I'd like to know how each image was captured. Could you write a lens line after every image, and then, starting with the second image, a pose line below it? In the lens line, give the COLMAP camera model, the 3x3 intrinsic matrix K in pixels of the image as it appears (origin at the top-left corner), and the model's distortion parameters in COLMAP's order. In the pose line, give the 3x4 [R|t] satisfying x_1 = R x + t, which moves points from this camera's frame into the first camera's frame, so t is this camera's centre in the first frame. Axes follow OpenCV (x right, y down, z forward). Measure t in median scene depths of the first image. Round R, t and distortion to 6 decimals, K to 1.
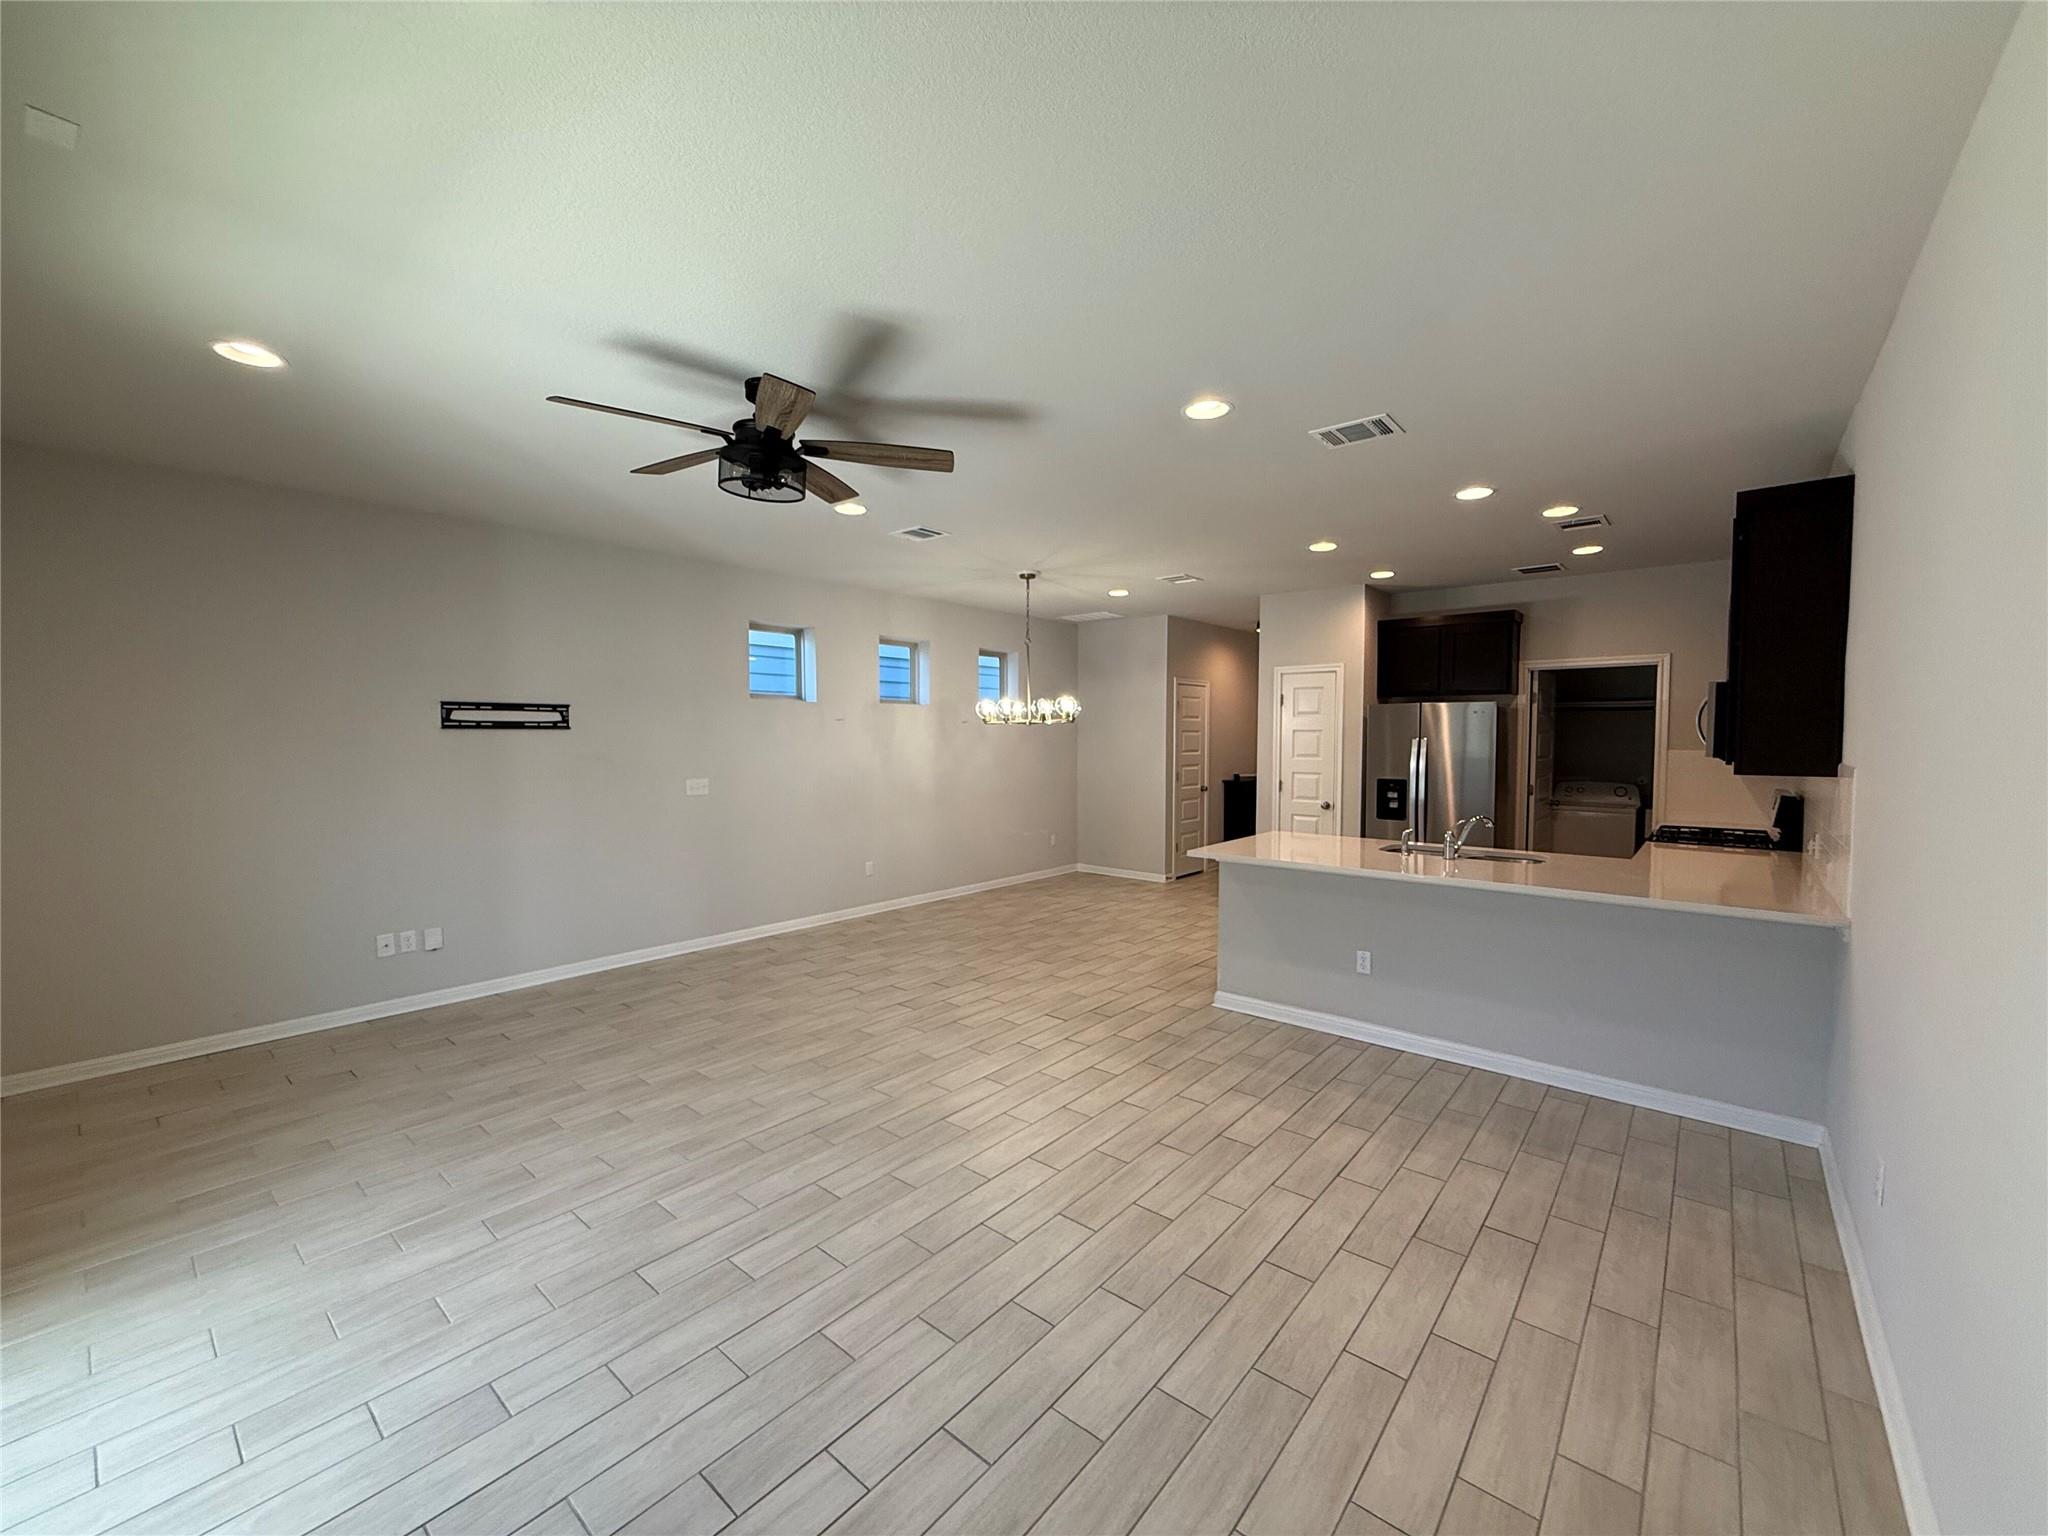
lens RADIAL K [[815.4, 0, 1027.3], [0, 815.4, 770.7], [0, 0, 1]] dist [-0.001367, 0.000205]
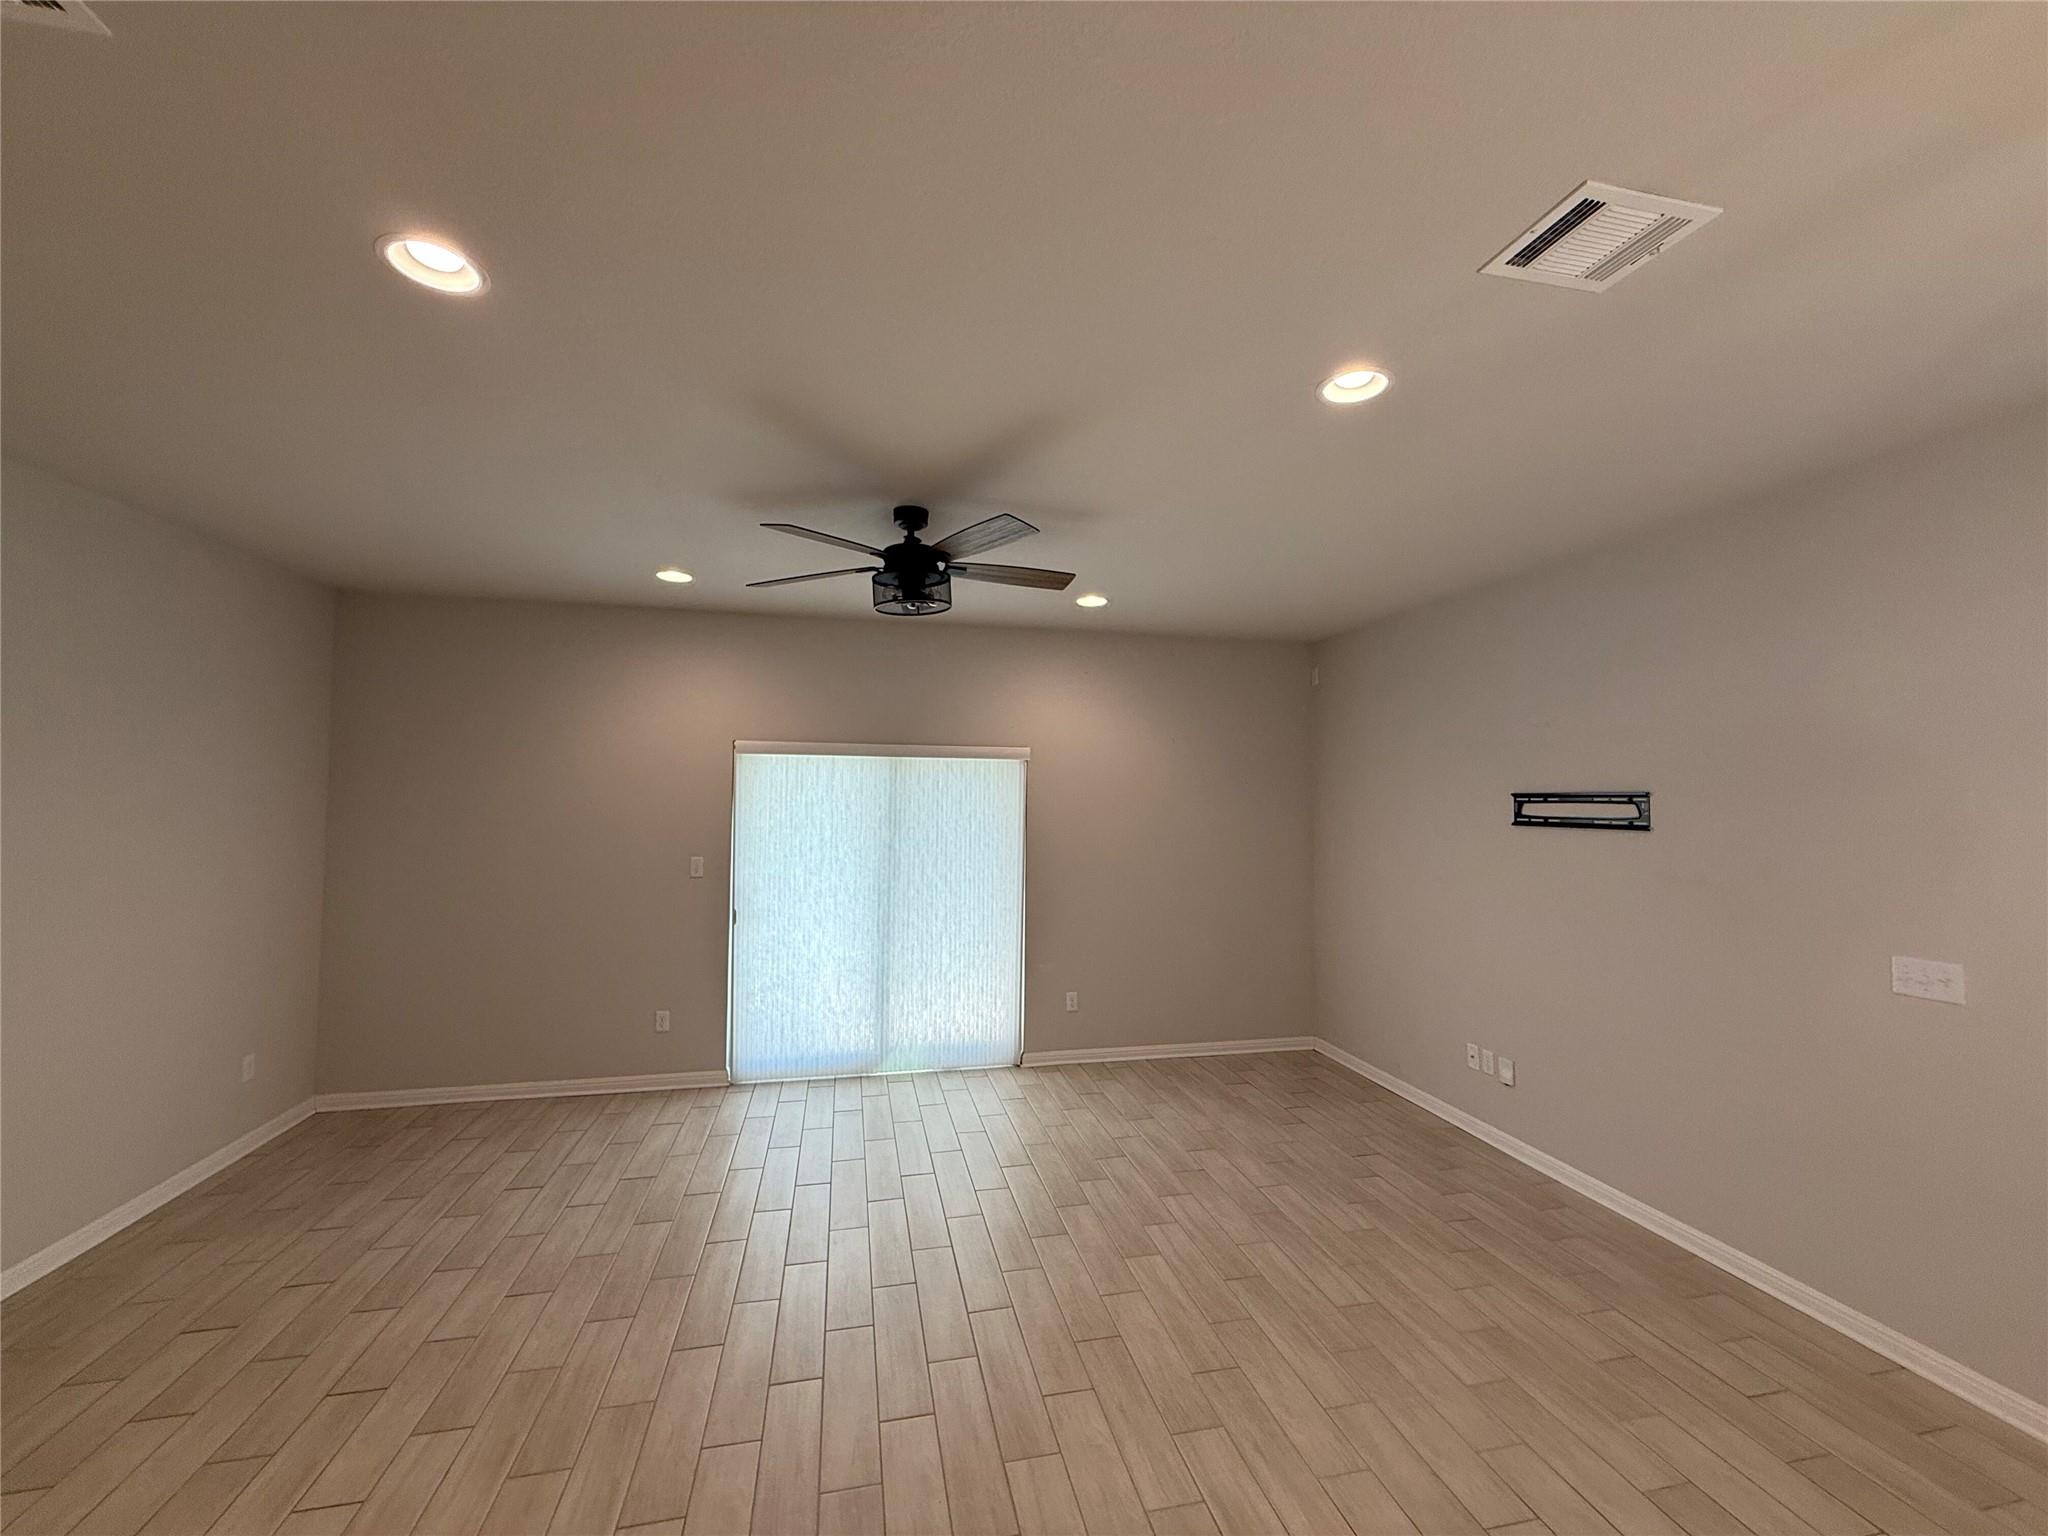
lens RADIAL K [[815.4, 0, 1020.6], [0, 815.4, 768.7], [0, 0, 1]] dist [-0.001367, 0.000205]
pose [[-0.611357, -0.034866, -0.790586, 0.278482], [-0.044595, 0.998959, -0.009570, -0.082573], [0.790097, 0.029406, -0.612276, 1.153517]]
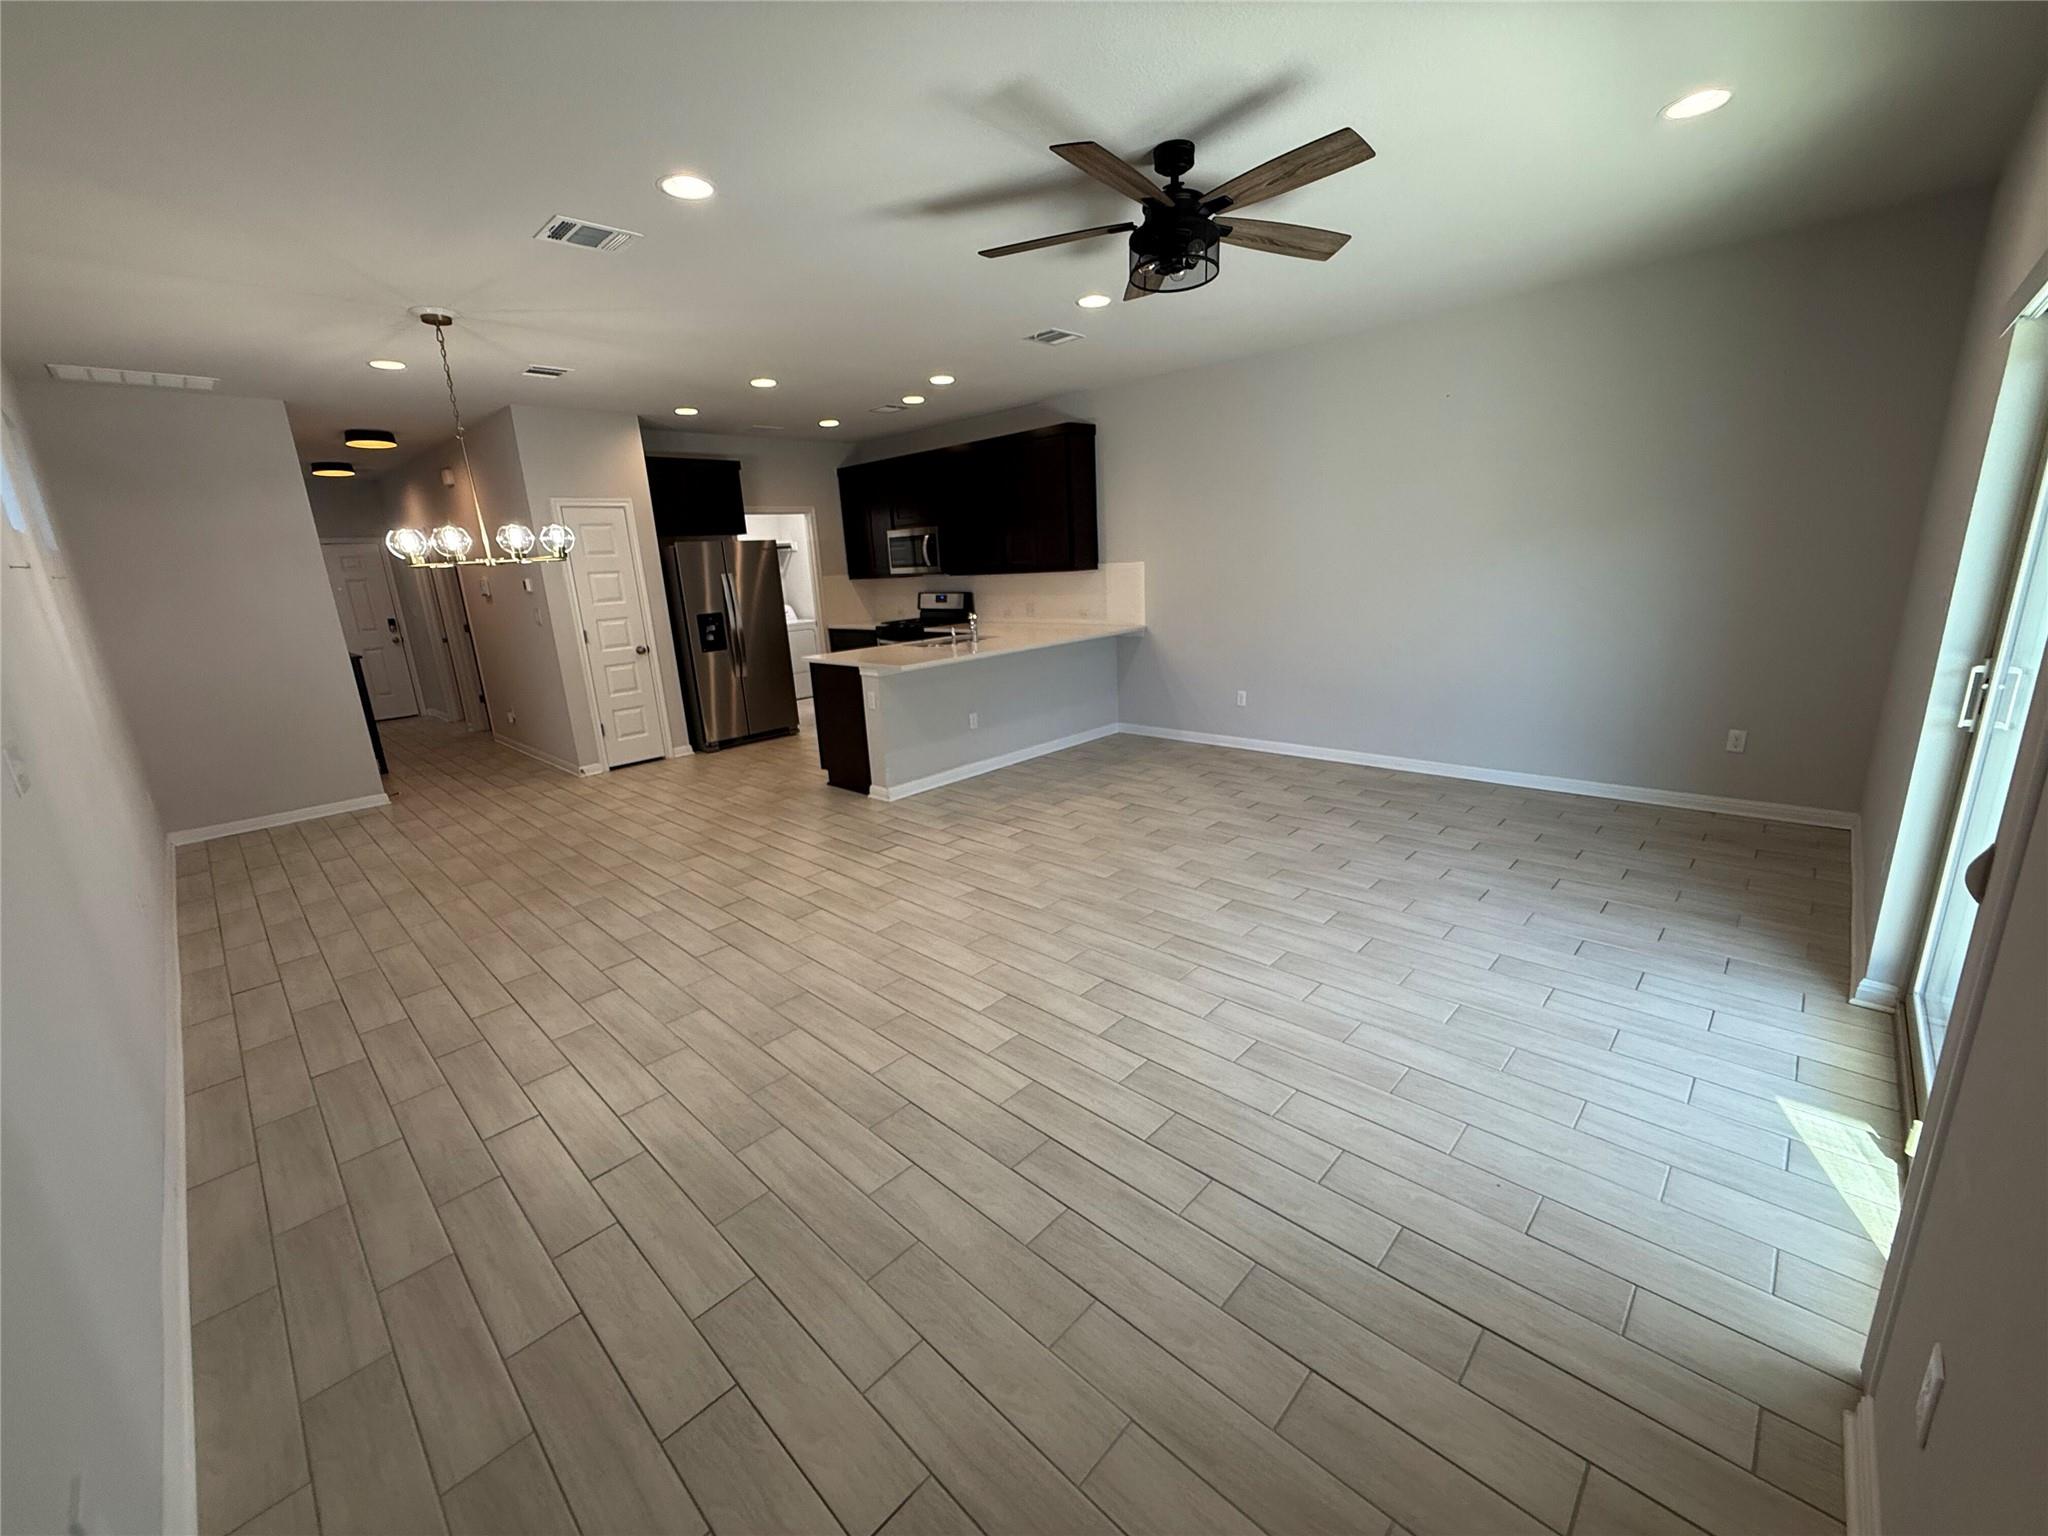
lens RADIAL K [[815.4, 0, 1022.8], [0, 815.4, 771.8], [0, 0, 1]] dist [-0.001367, 0.000205]
pose [[0.069045, -0.259897, 0.963165, -0.904835], [0.099526, 0.962447, 0.252569, -0.028283], [-0.992637, 0.078421, 0.092318, 0.735253]]
